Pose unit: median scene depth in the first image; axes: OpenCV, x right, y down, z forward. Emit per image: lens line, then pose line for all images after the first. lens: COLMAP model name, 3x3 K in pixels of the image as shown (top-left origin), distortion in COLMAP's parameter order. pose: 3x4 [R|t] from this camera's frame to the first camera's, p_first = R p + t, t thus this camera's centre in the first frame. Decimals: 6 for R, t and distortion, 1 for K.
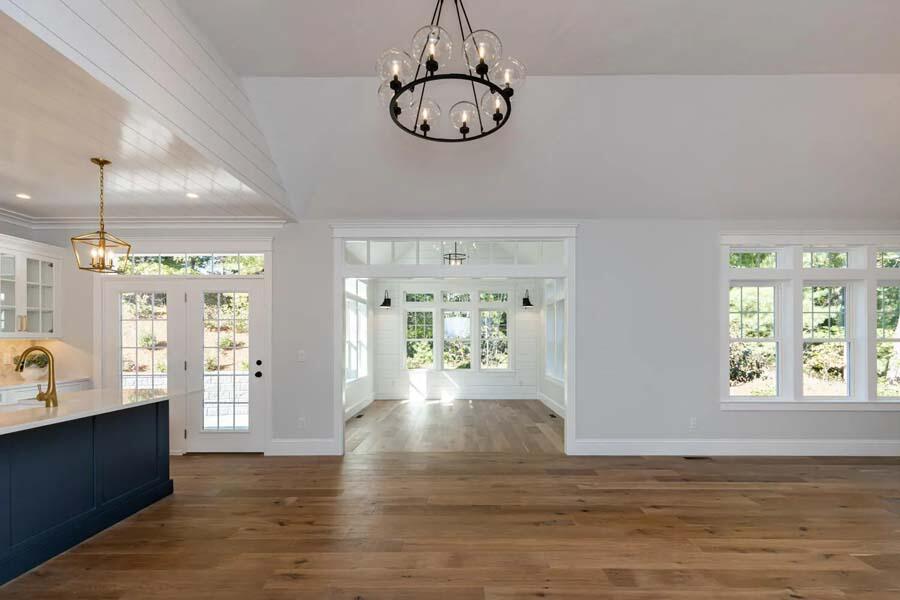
lens RADIAL K [[430.5, 0, 451.5], [0, 430.5, 336.6], [0, 0, 1]] dist [0.002013, 0.000282]
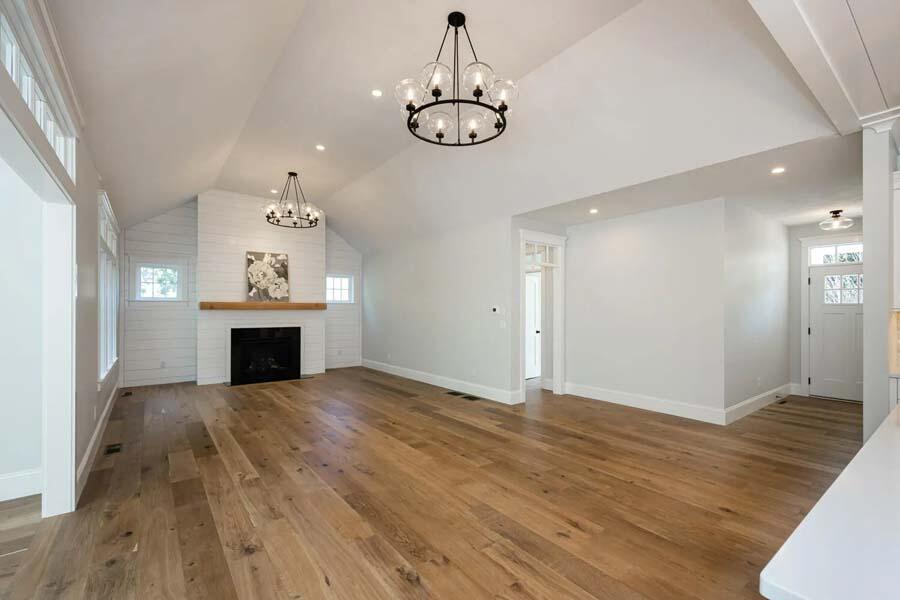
lens RADIAL K [[392.6, 0, 468.1], [0, 392.6, 308.8], [0, 0, 1]] dist [0.000973, 0.000173]
pose [[-0.640037, 0.001803, 0.768342, -0.616725], [-0.003829, 0.999977, -0.005537, 0.002526], [-0.768334, -0.006486, -0.640016, 1.189374]]
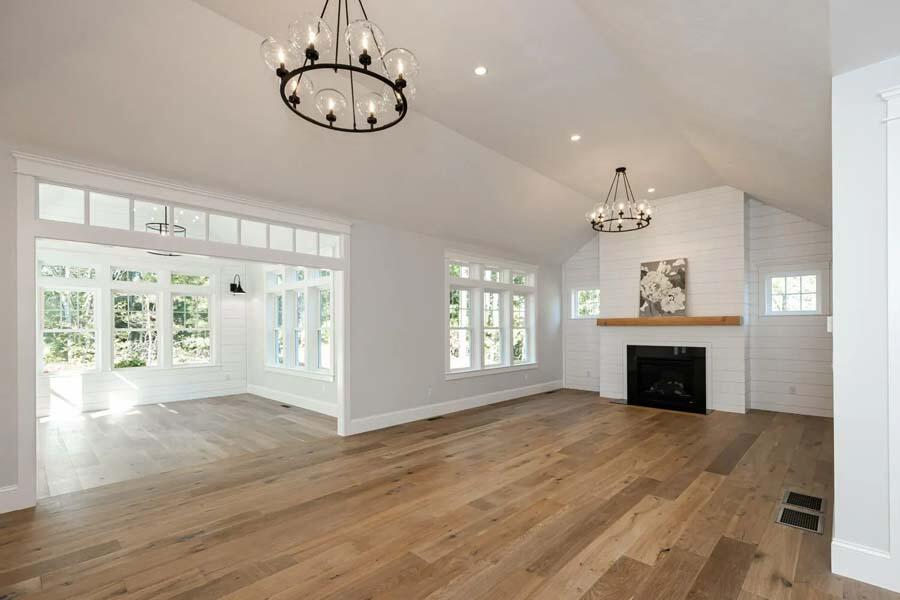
lens RADIAL K [[414.6, 0, 468.9], [0, 414.6, 322.8], [0, 0, 1]] dist [0.001538, 0.000067]
pose [[0.664673, 0.005106, 0.747117, -0.378420], [0.000830, 0.999971, -0.007572, 0.000528], [-0.747134, 0.005653, 0.664650, 0.104546]]
